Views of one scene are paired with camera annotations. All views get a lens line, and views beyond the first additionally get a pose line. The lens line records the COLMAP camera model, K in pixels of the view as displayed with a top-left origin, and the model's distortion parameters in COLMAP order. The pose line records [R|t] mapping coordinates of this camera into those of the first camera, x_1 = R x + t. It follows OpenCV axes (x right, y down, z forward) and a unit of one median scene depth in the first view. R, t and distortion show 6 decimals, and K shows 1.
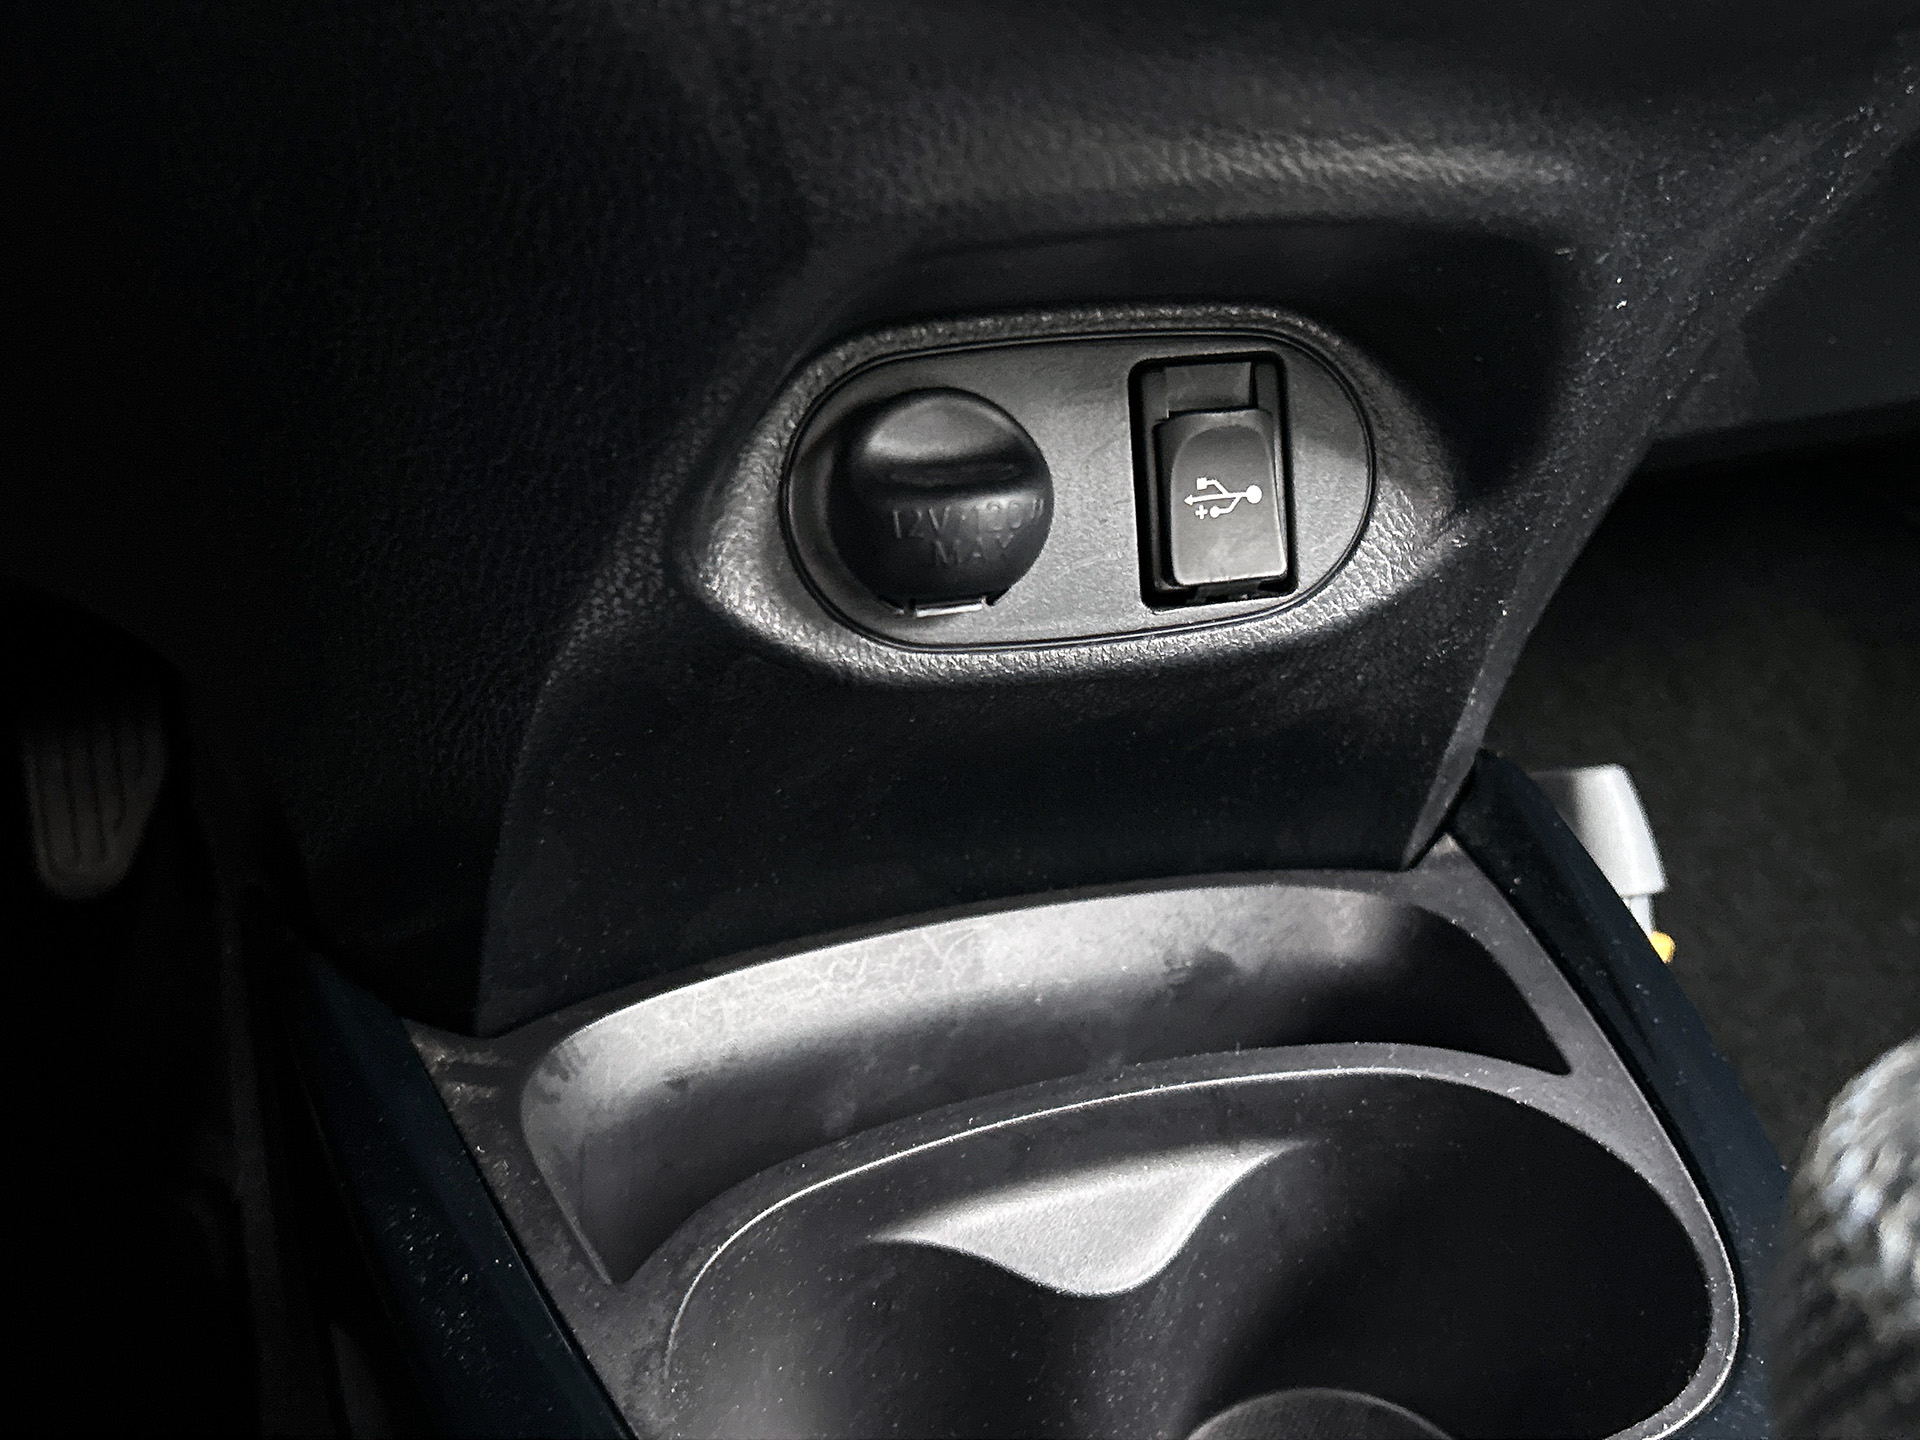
lens RADIAL K [[2148.5, 0, 957.1], [0, 2148.5, 708.0], [0, 0, 1]] dist [-0.011416, 0.000000]
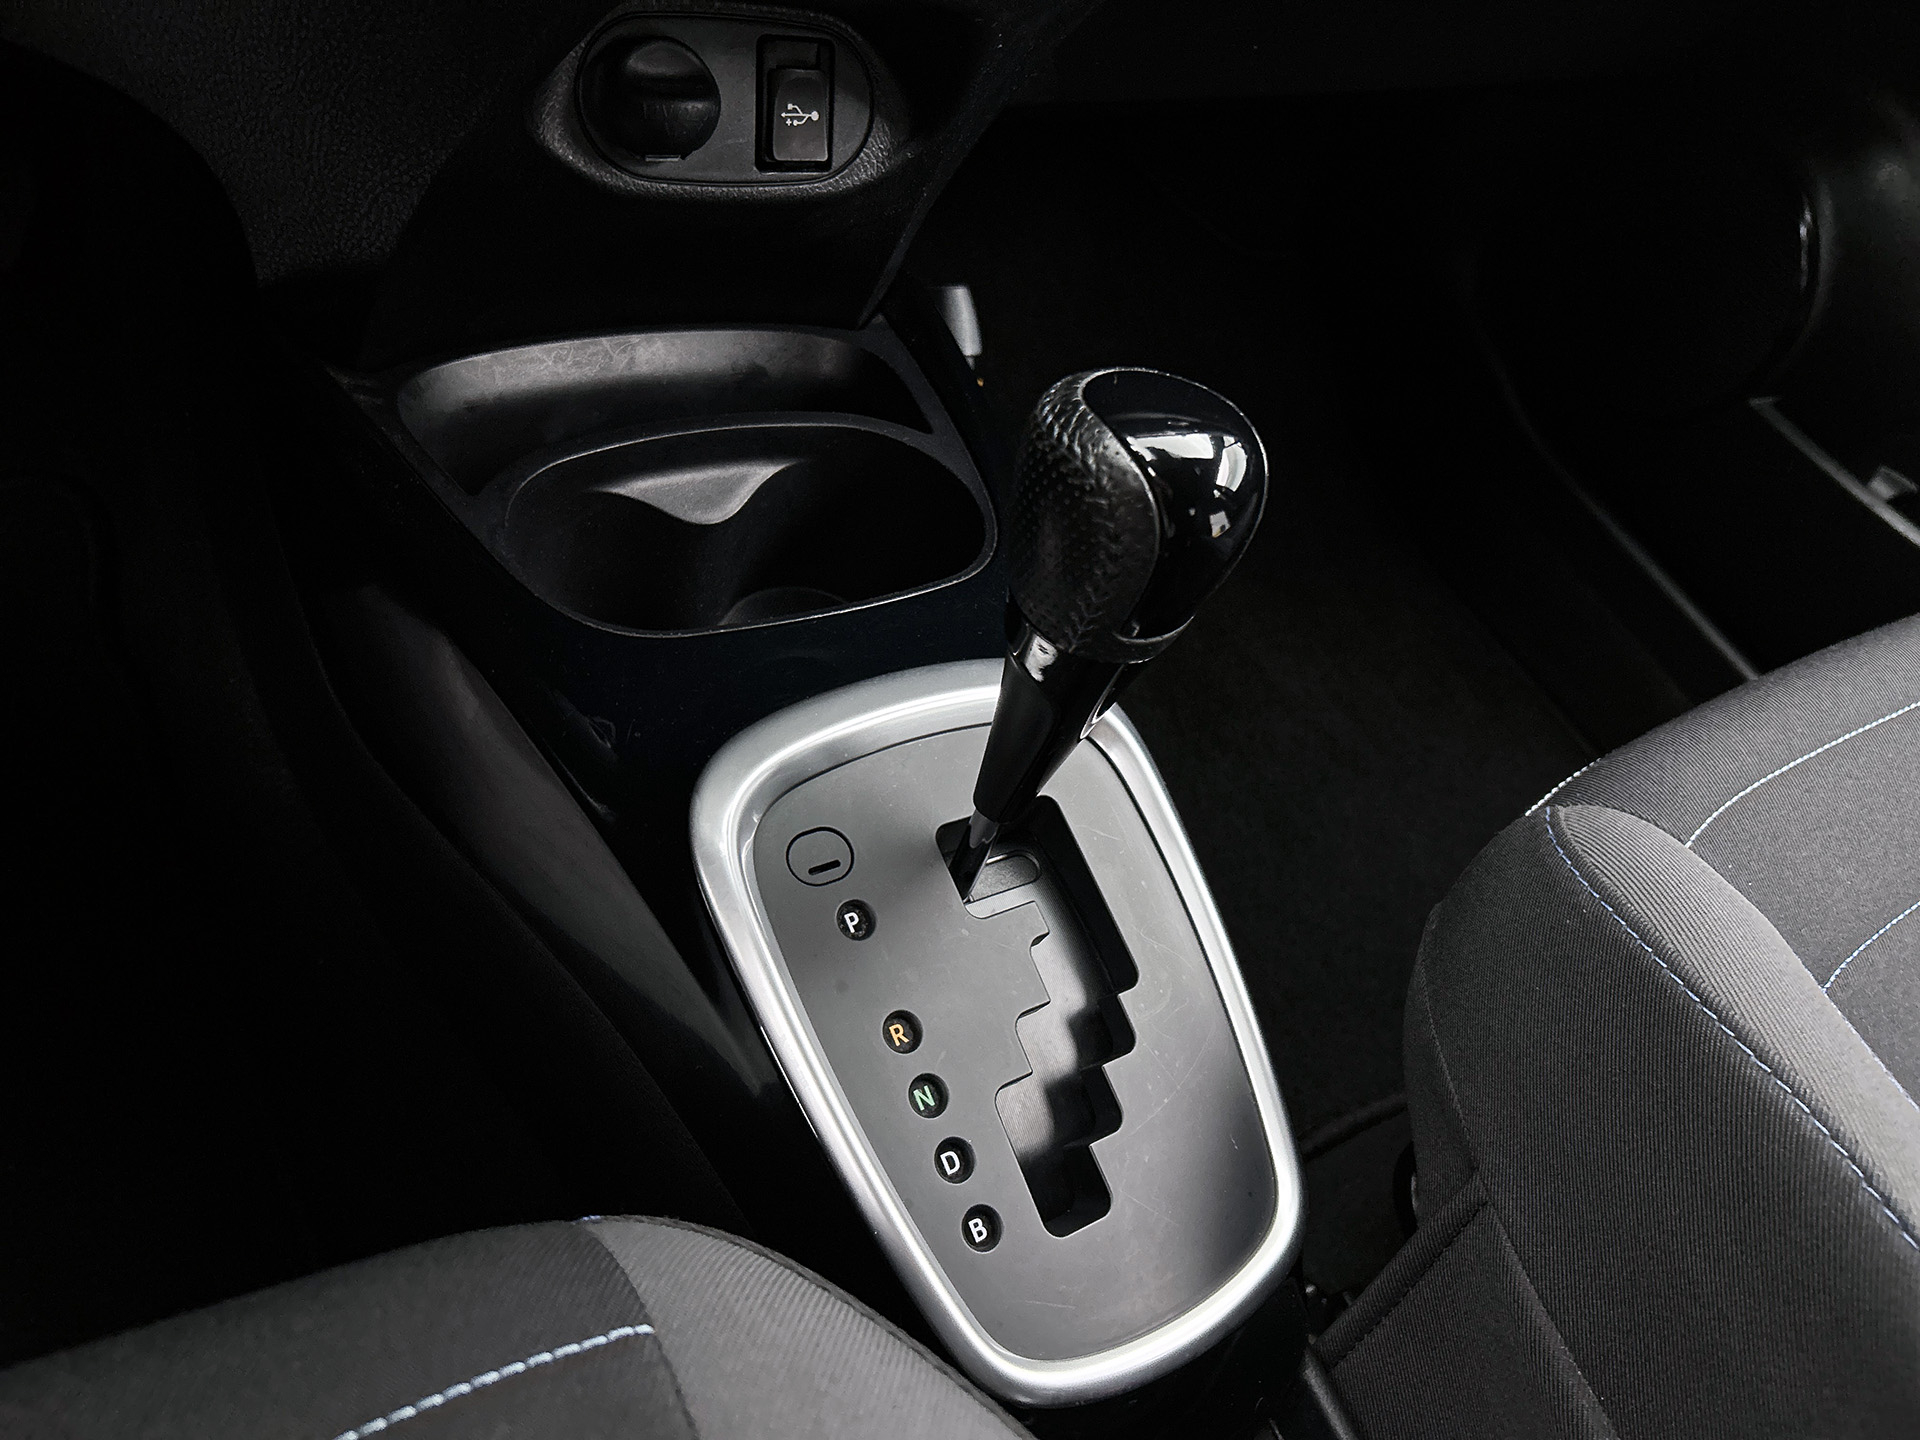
lens RADIAL K [[1484.7, 0, 940.6], [0, 1484.7, 725.9], [0, 0, 1]] dist [0.064993, -0.100730]
pose [[0.952437, 0.007858, 0.304633, -0.166640], [-0.100218, 0.952138, 0.288774, 0.026087], [-0.287783, -0.305569, 0.907639, -0.460780]]
